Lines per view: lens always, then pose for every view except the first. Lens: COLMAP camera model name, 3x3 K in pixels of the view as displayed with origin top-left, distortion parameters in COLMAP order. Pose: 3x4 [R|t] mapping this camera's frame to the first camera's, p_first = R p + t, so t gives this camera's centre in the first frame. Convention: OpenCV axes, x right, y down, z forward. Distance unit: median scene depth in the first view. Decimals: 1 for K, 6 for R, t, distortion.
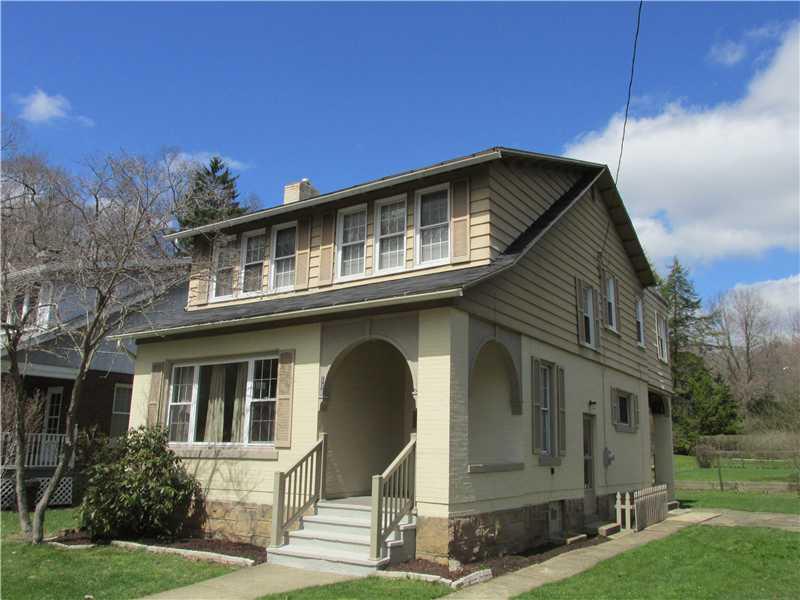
lens RADIAL K [[661.6, 0, 400.0], [0, 661.6, 300.0], [0, 0, 1]] dist [-0.029505, -0.004974]
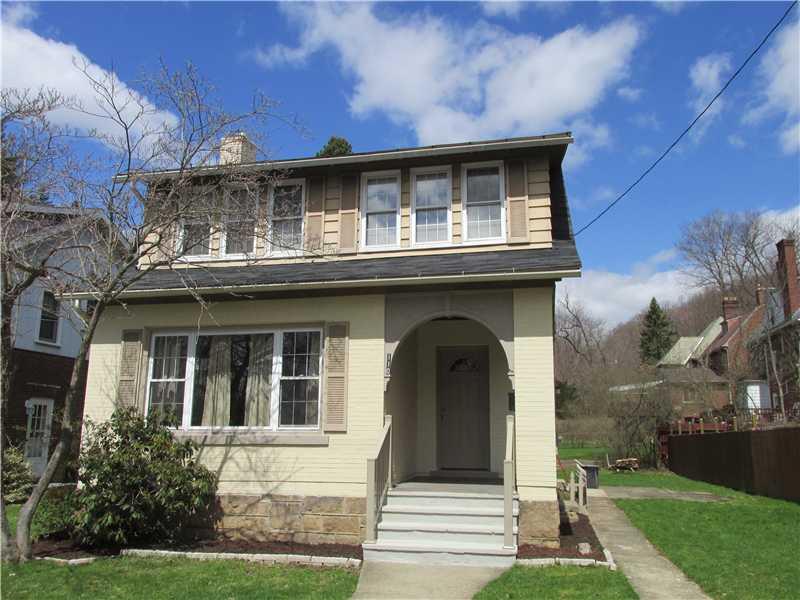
lens RADIAL K [[661.6, 0, 400.0], [0, 661.6, 300.0], [0, 0, 1]] dist [-0.029505, -0.004974]
pose [[0.931074, 0.065098, 0.358976, -0.397803], [-0.073062, 0.997290, 0.008647, 0.030476], [-0.357440, -0.034278, 0.933307, 0.134569]]
